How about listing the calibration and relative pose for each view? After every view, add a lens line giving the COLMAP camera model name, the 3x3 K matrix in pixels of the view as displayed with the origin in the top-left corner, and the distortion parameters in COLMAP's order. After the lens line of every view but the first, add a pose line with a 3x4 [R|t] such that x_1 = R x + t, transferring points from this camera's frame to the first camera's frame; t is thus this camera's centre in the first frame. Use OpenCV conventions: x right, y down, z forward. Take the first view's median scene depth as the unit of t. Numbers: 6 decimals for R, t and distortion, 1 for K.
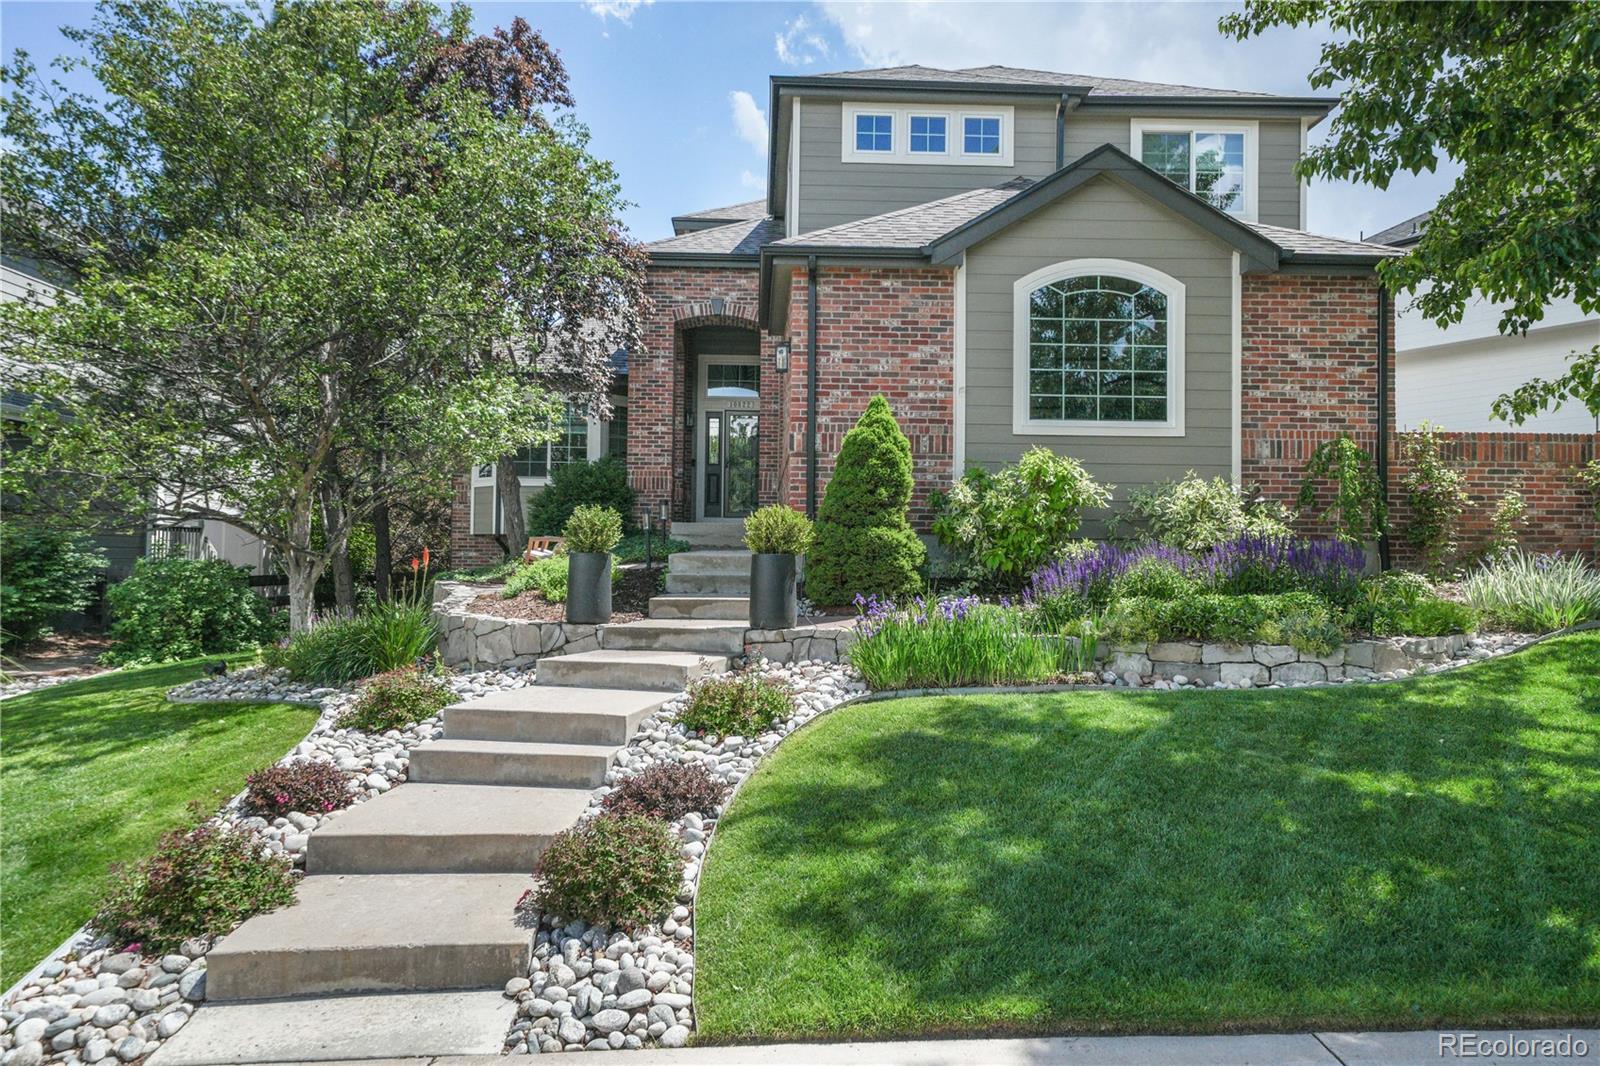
lens RADIAL K [[1049.5, 0, 777.0], [0, 1049.5, 534.0], [0, 0, 1]] dist [0.025943, -0.000106]
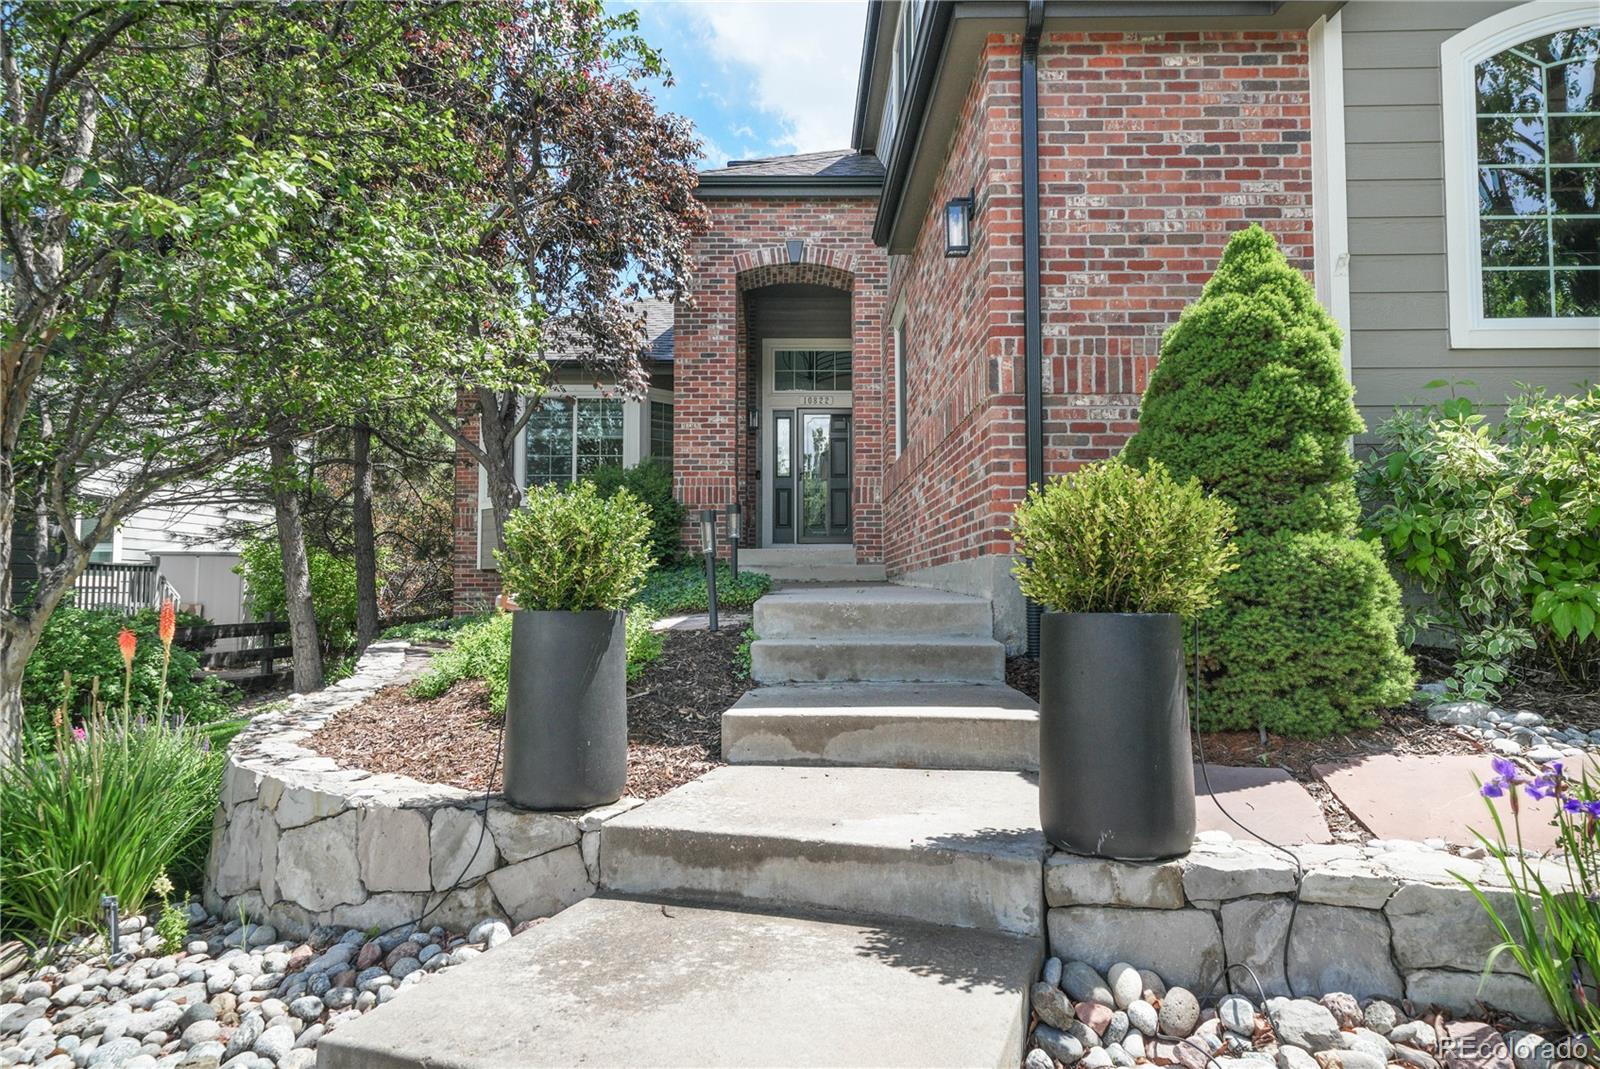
lens RADIAL K [[1049.5, 0, 777.0], [0, 1049.5, 535.5], [0, 0, 1]] dist [0.025943, -0.000106]
pose [[0.998802, -0.014735, -0.046660, -0.066691], [0.013353, 0.999467, -0.029789, 0.002796], [0.047074, 0.029130, 0.998467, 0.488954]]
